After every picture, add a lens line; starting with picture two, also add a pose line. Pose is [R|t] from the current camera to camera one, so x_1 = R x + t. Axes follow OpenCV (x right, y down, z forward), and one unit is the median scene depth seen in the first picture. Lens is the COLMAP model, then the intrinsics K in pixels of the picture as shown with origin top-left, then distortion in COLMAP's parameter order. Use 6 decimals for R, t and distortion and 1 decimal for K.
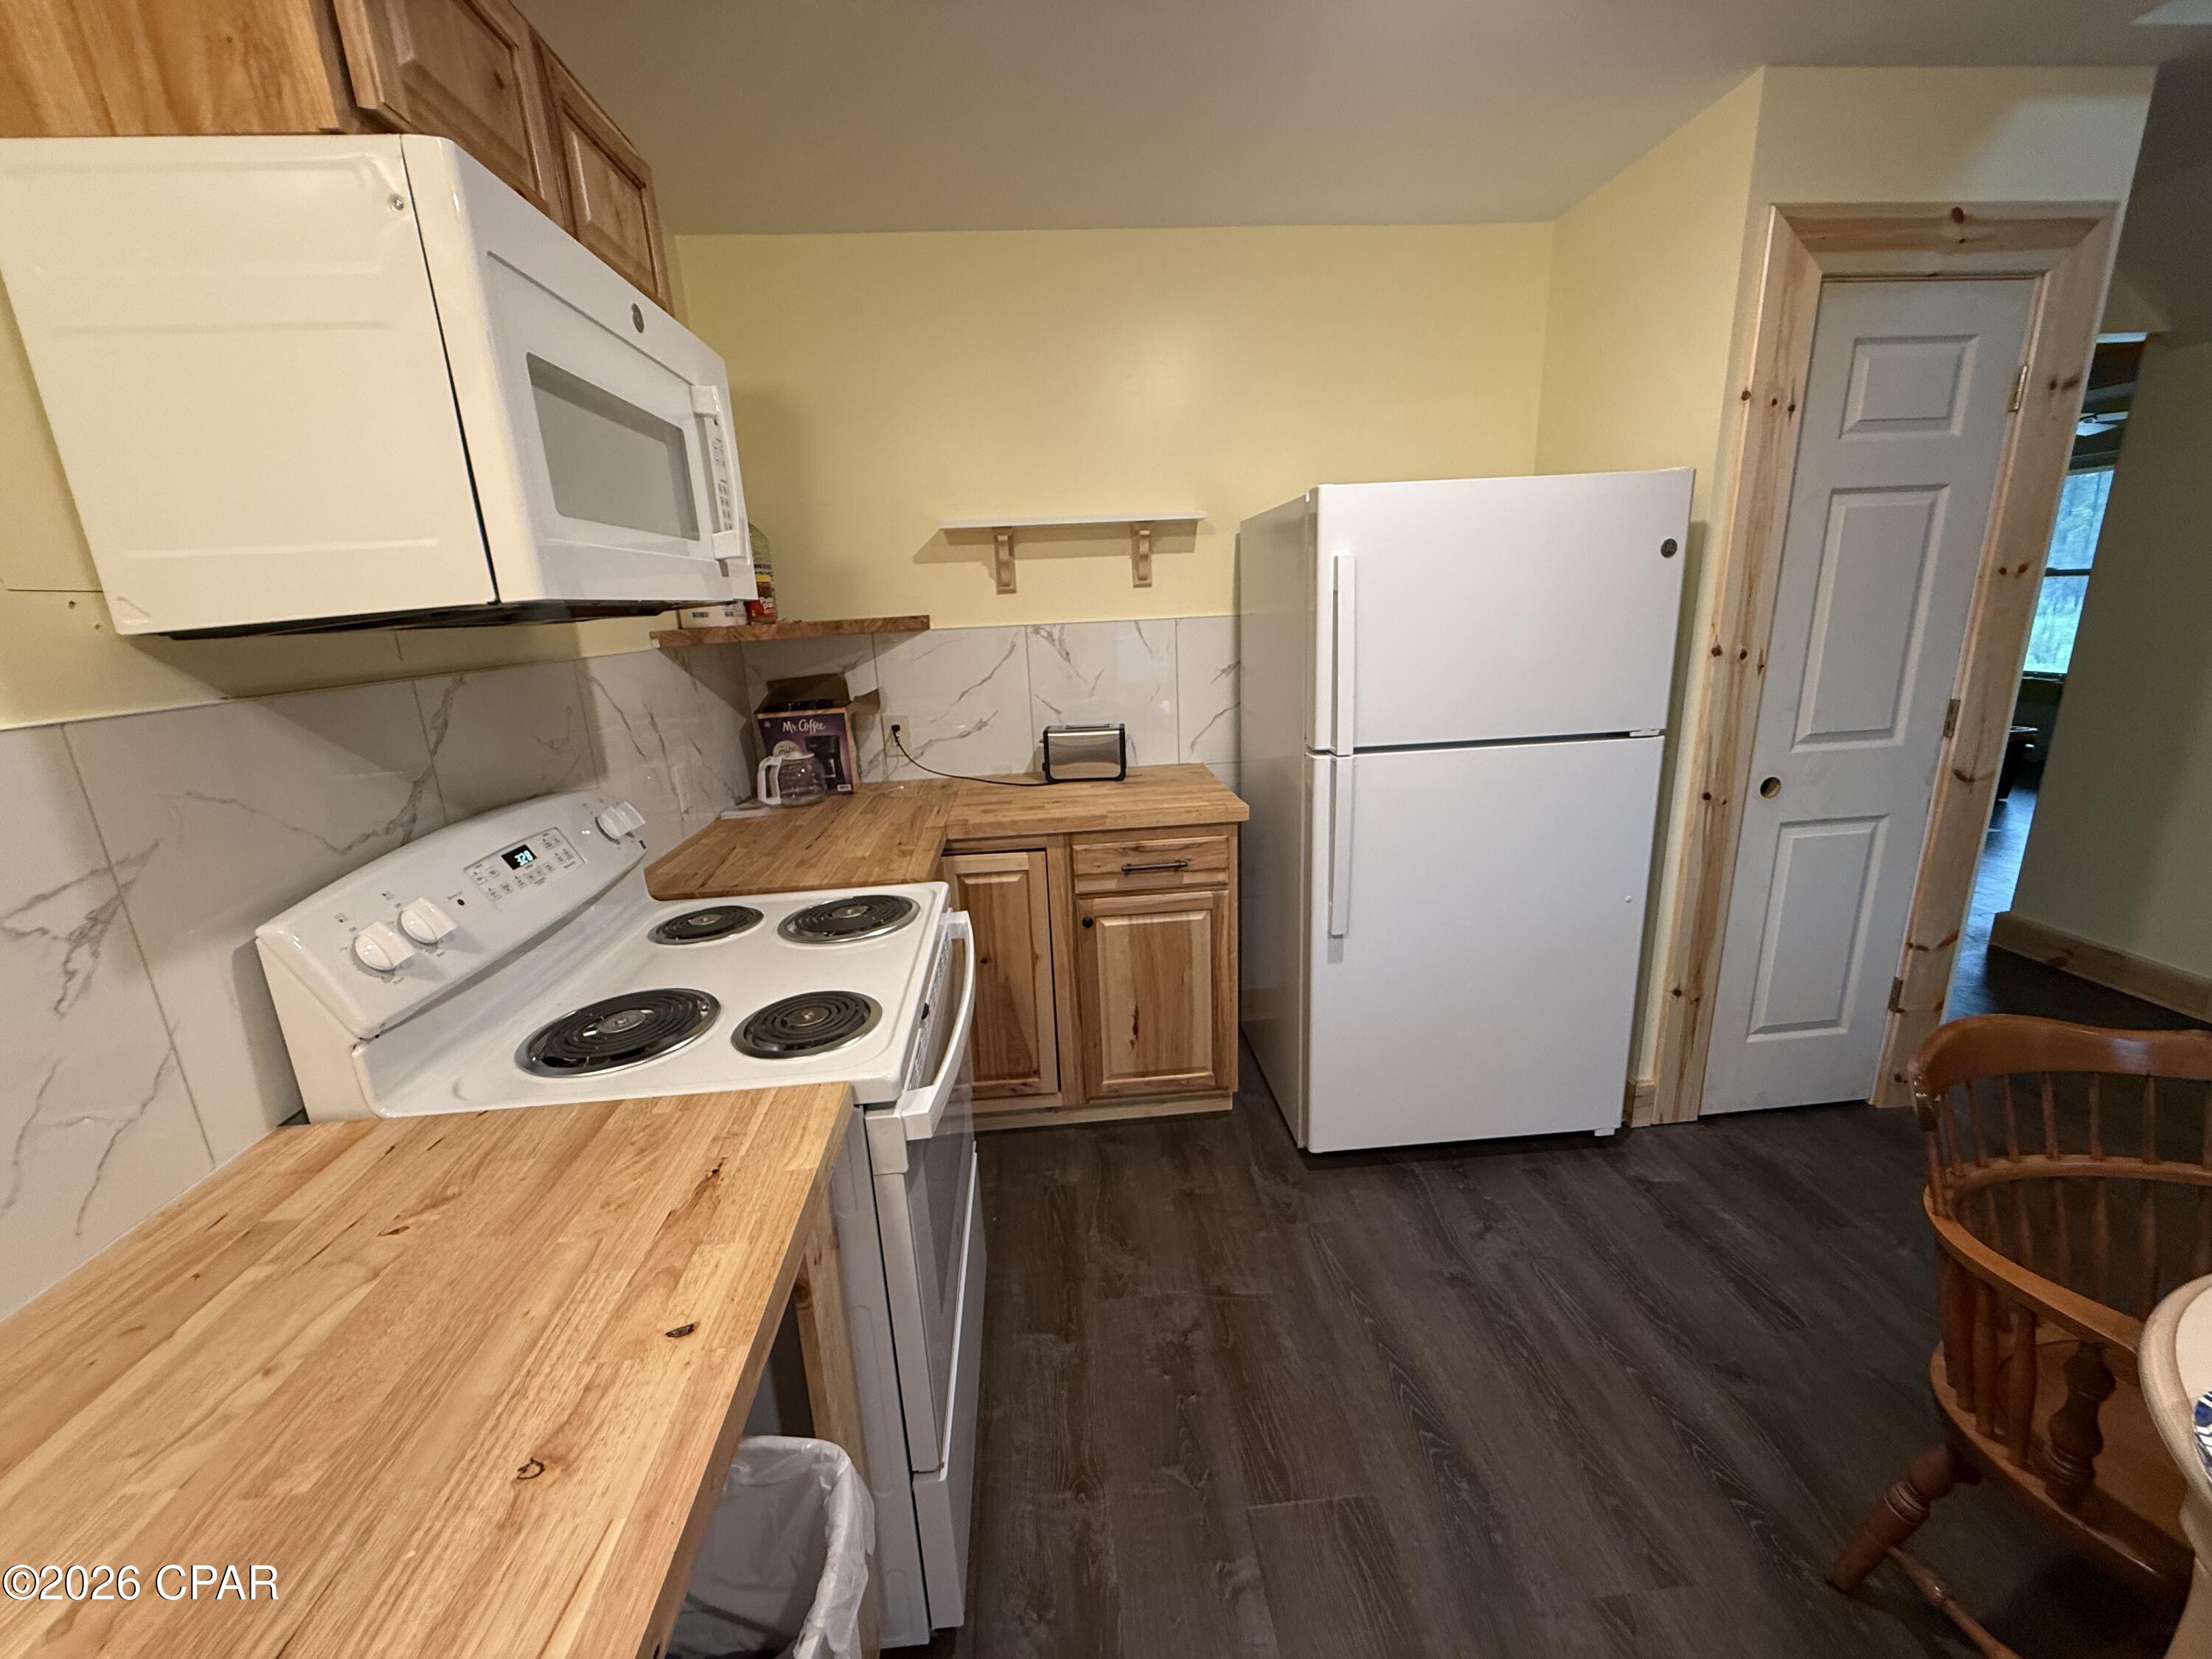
lens RADIAL K [[882.0, 0, 1103.9], [0, 882.0, 833.3], [0, 0, 1]] dist [-0.000080, 0.000070]
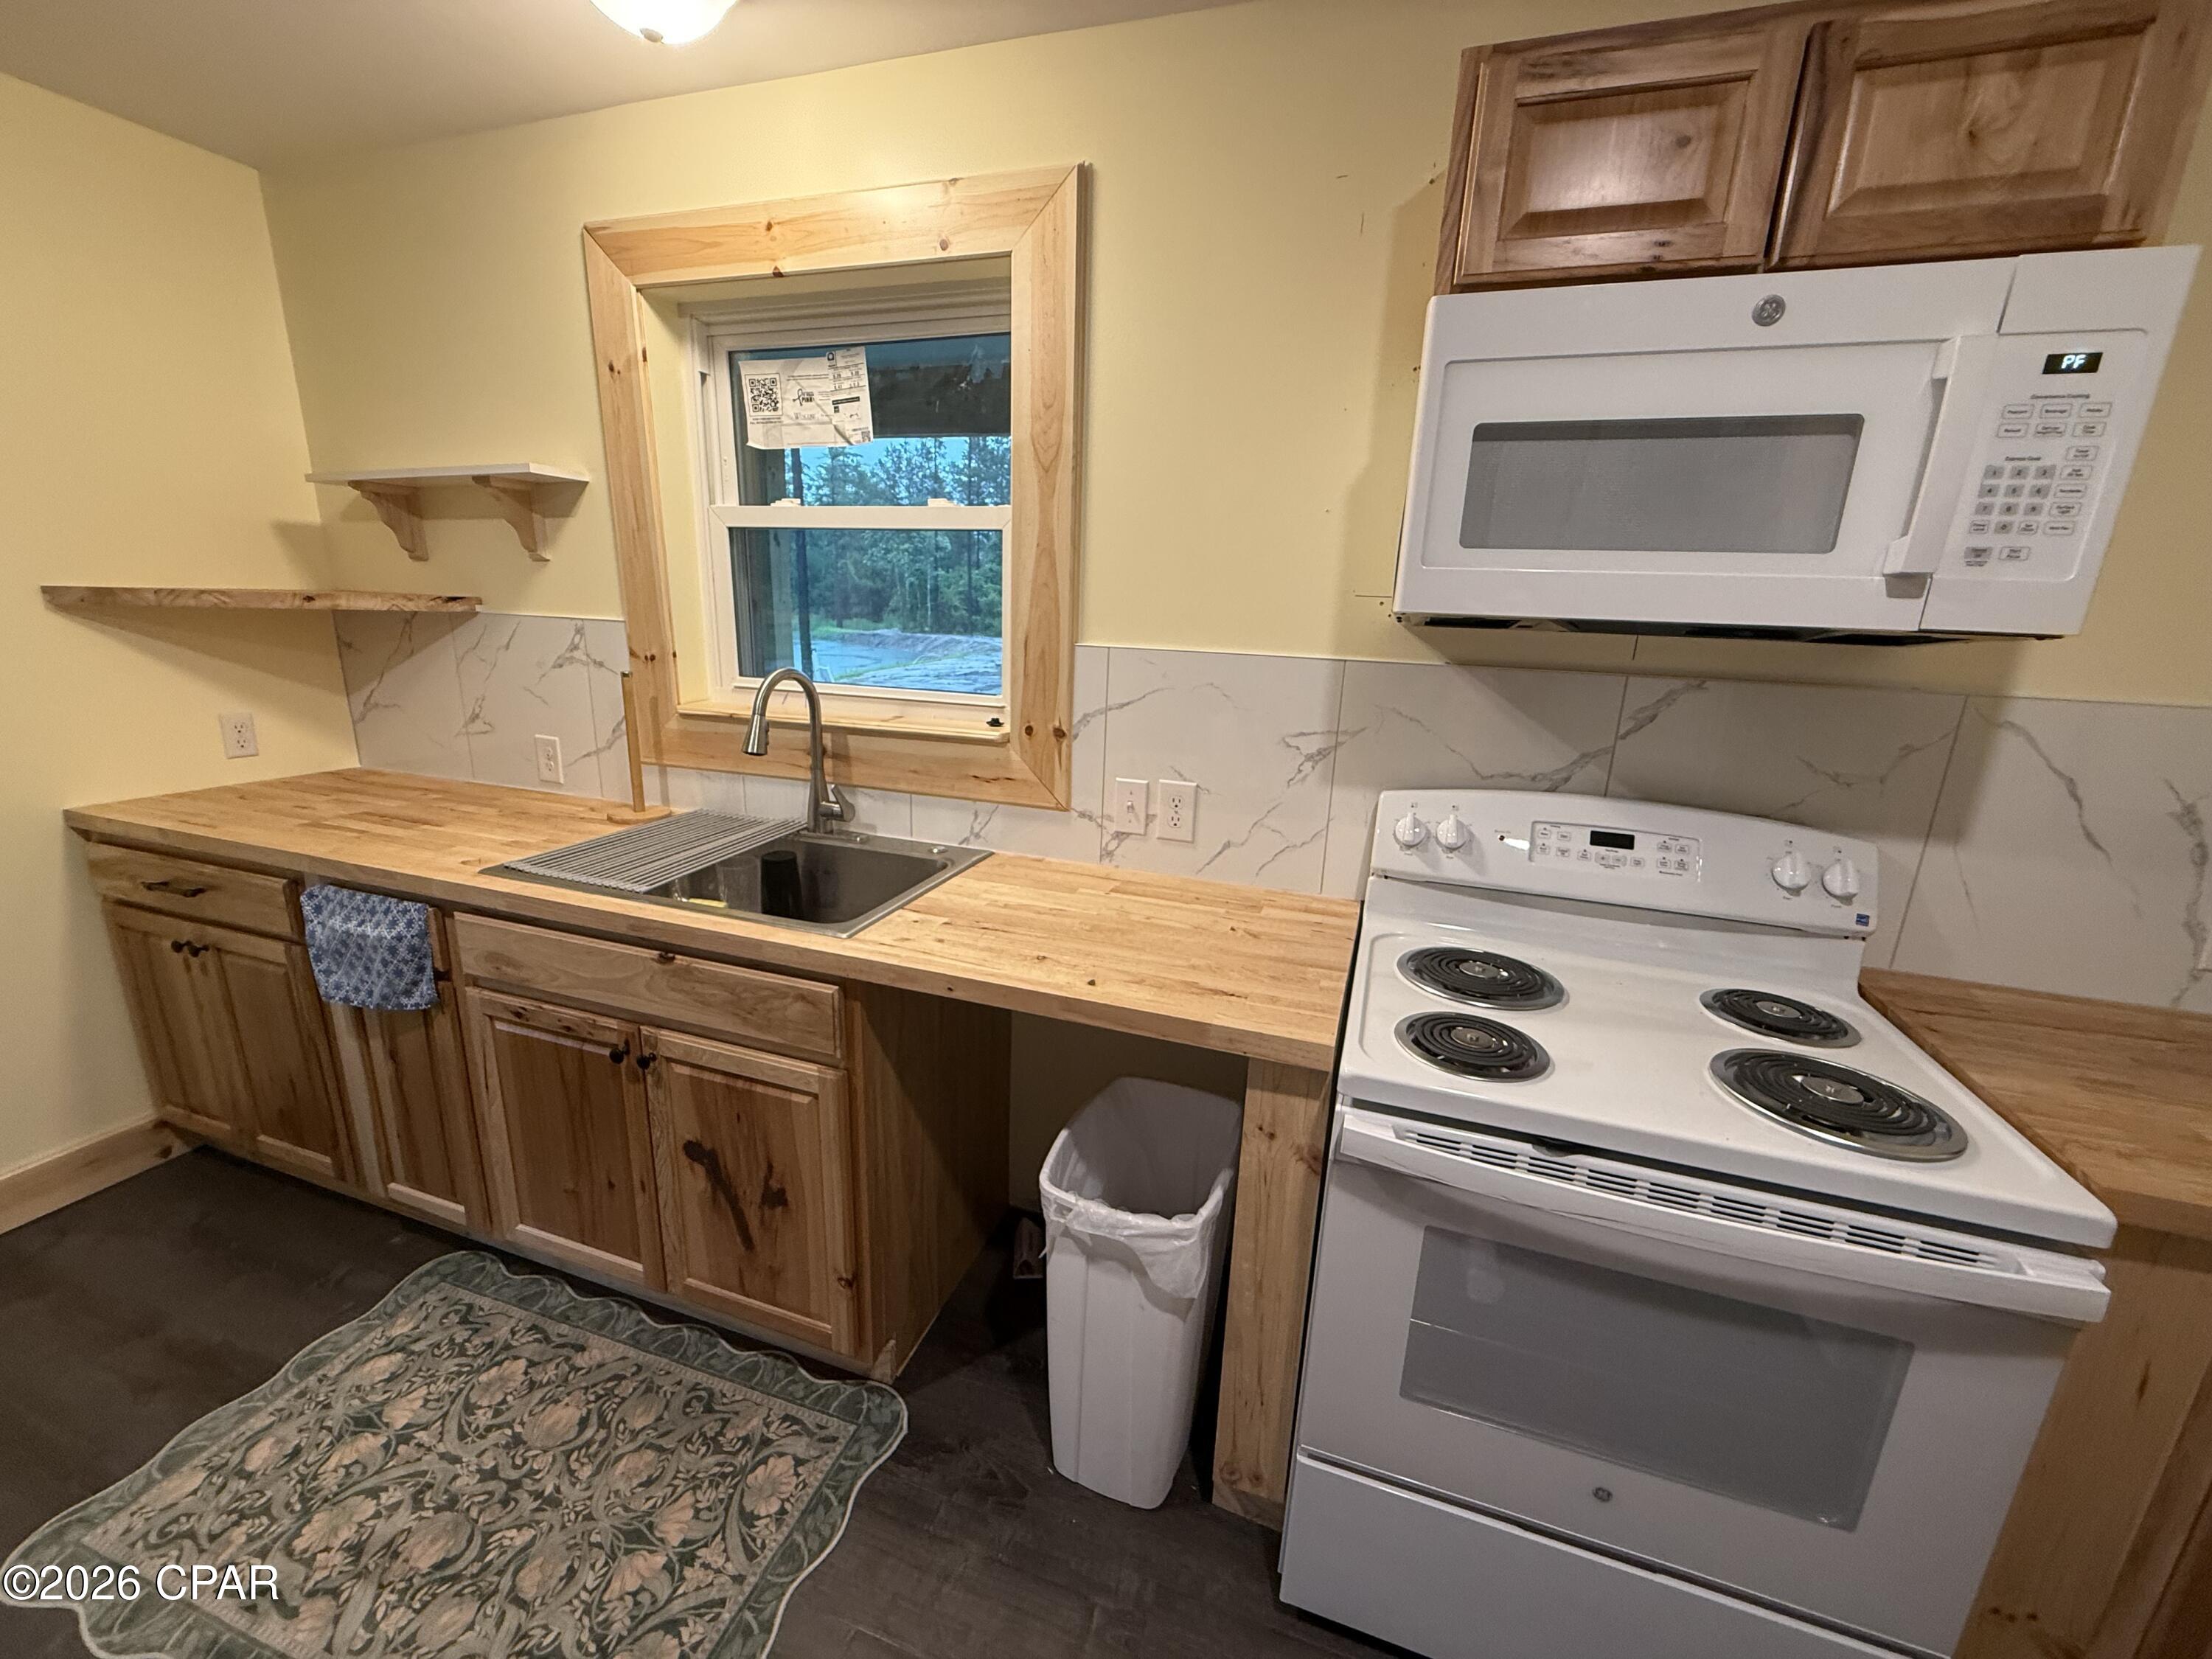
lens RADIAL K [[882.0, 0, 1103.9], [0, 882.0, 833.3], [0, 0, 1]] dist [-0.000080, 0.000070]
pose [[-0.401994, 0.262879, -0.877095, 0.389672], [-0.252706, 0.888845, 0.382223, -0.165151], [0.880080, 0.375299, -0.290879, 0.503591]]
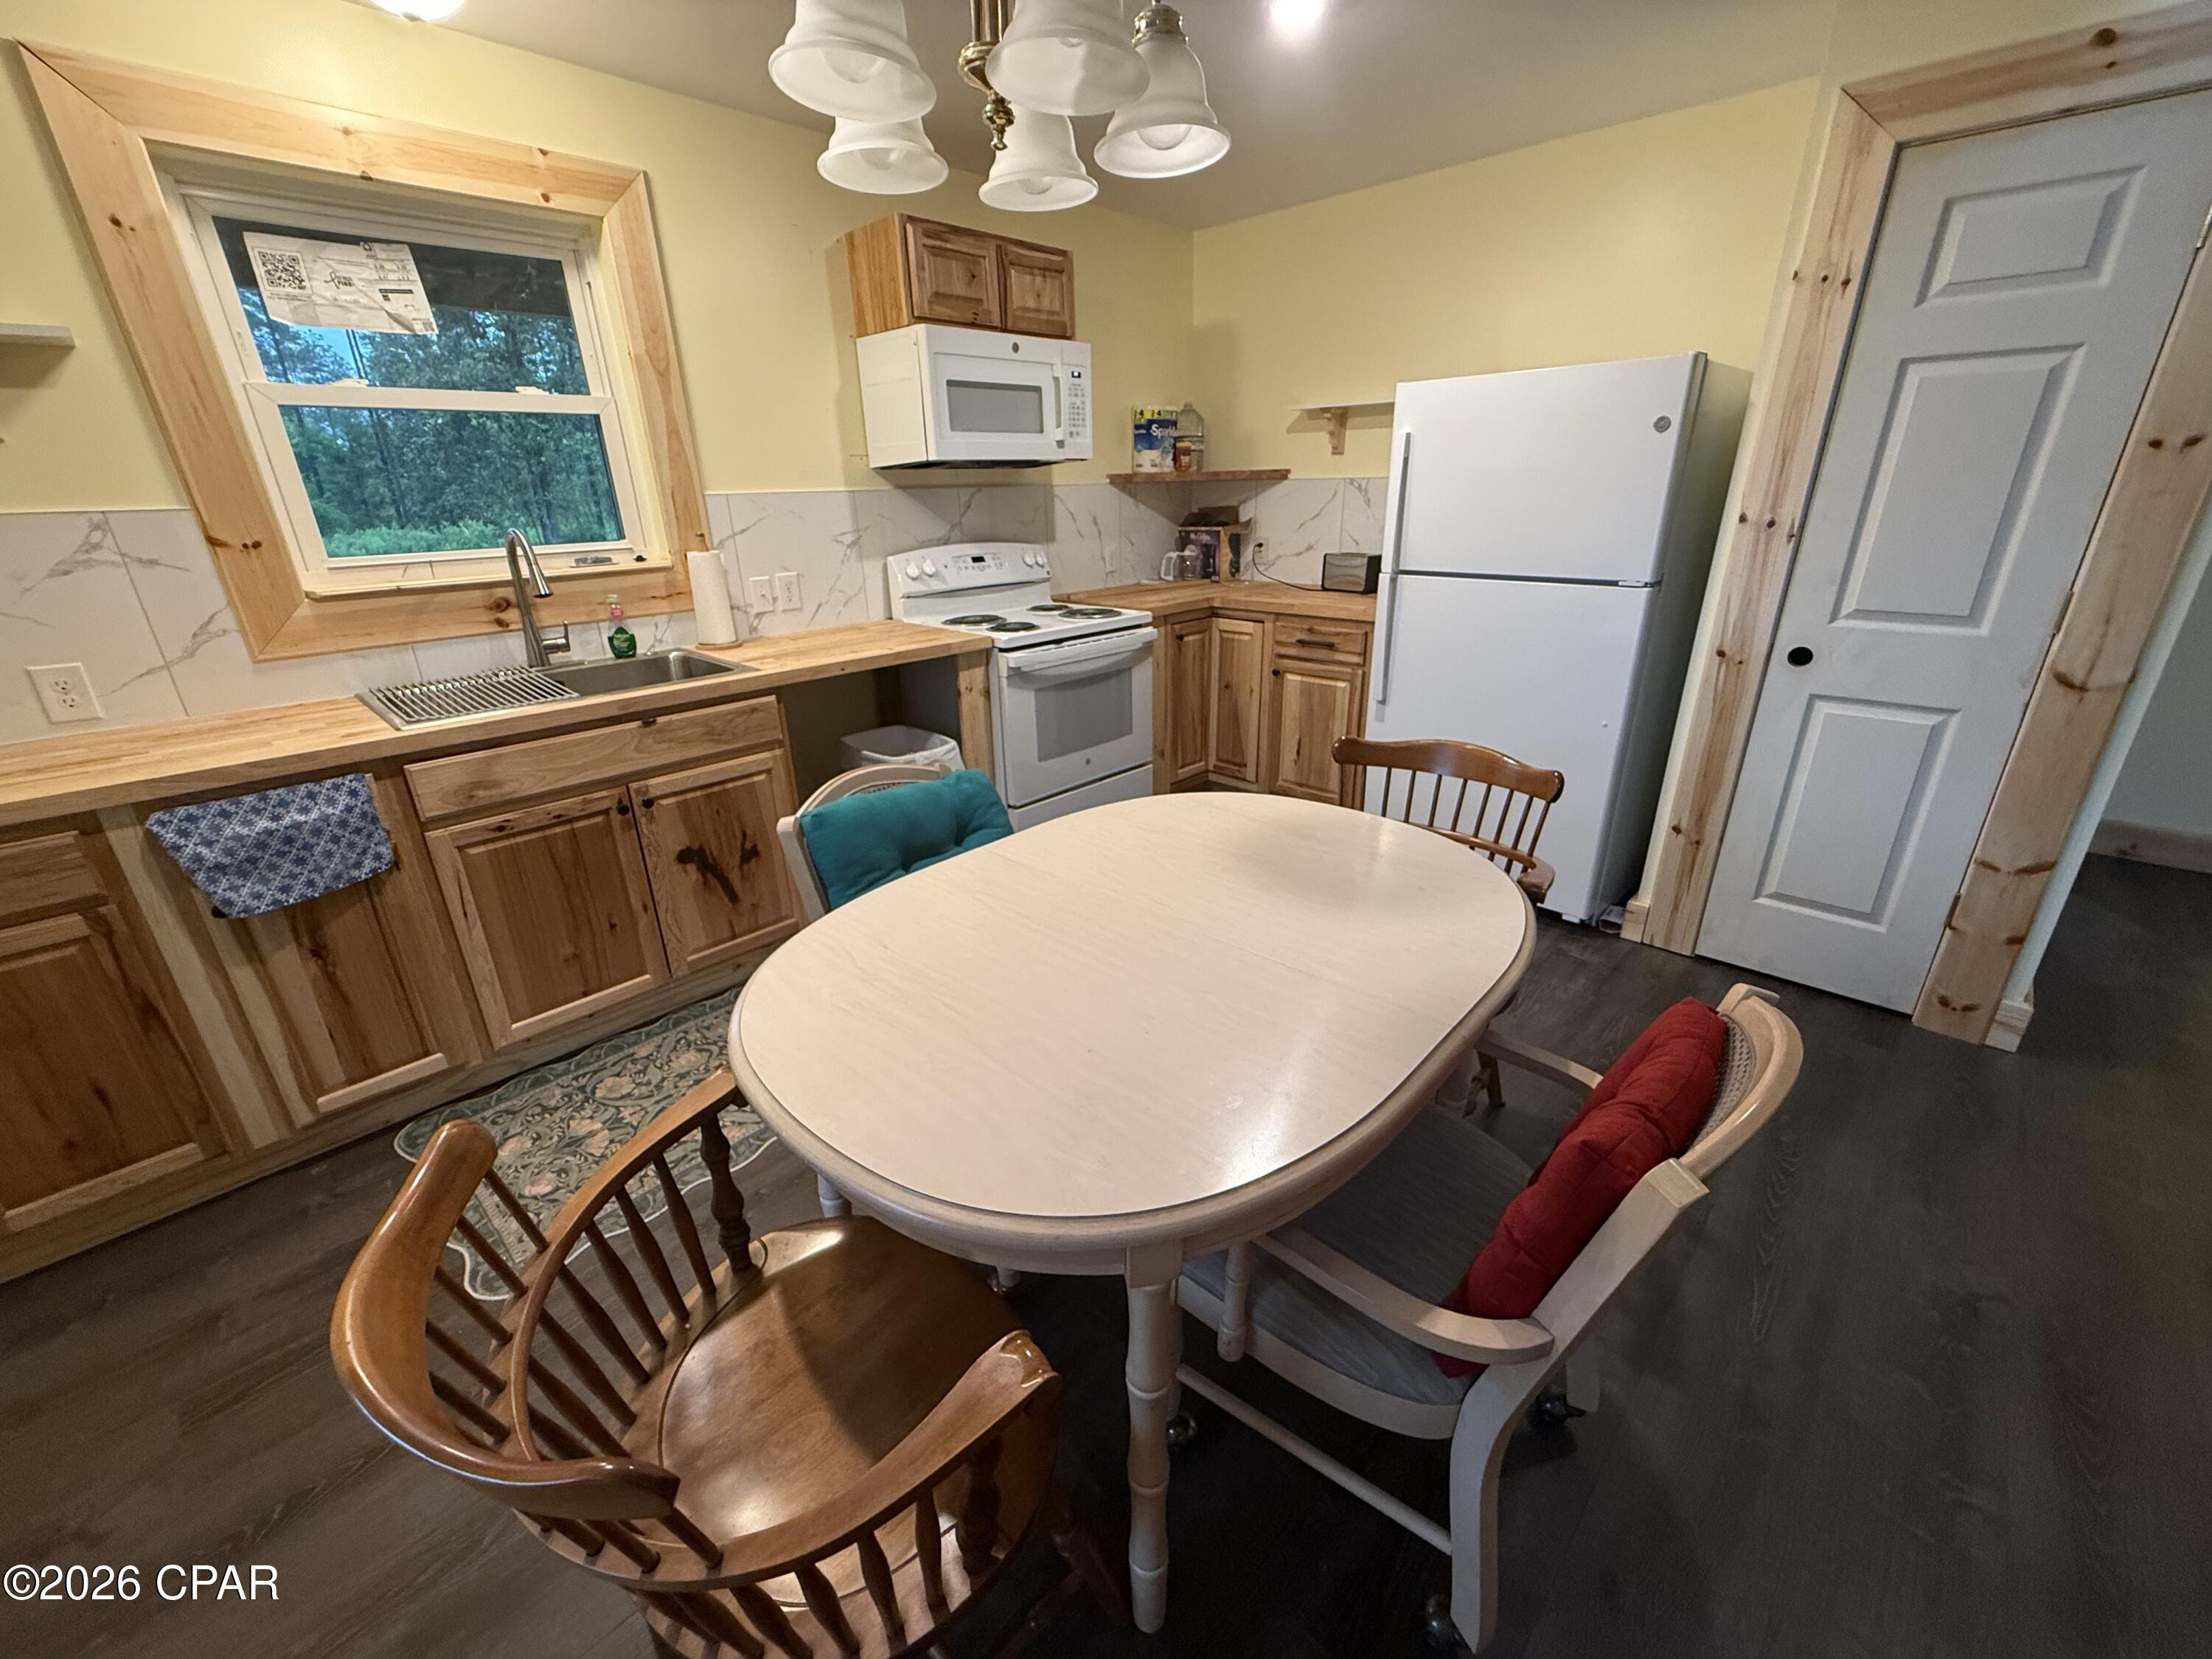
lens RADIAL K [[882.0, 0, 1103.9], [0, 882.0, 833.3], [0, 0, 1]] dist [-0.000080, 0.000070]
pose [[0.660794, 0.306210, -0.685264, 1.112502], [-0.199551, 0.951810, 0.232890, 0.078760], [0.723554, -0.017148, 0.690055, -0.385171]]
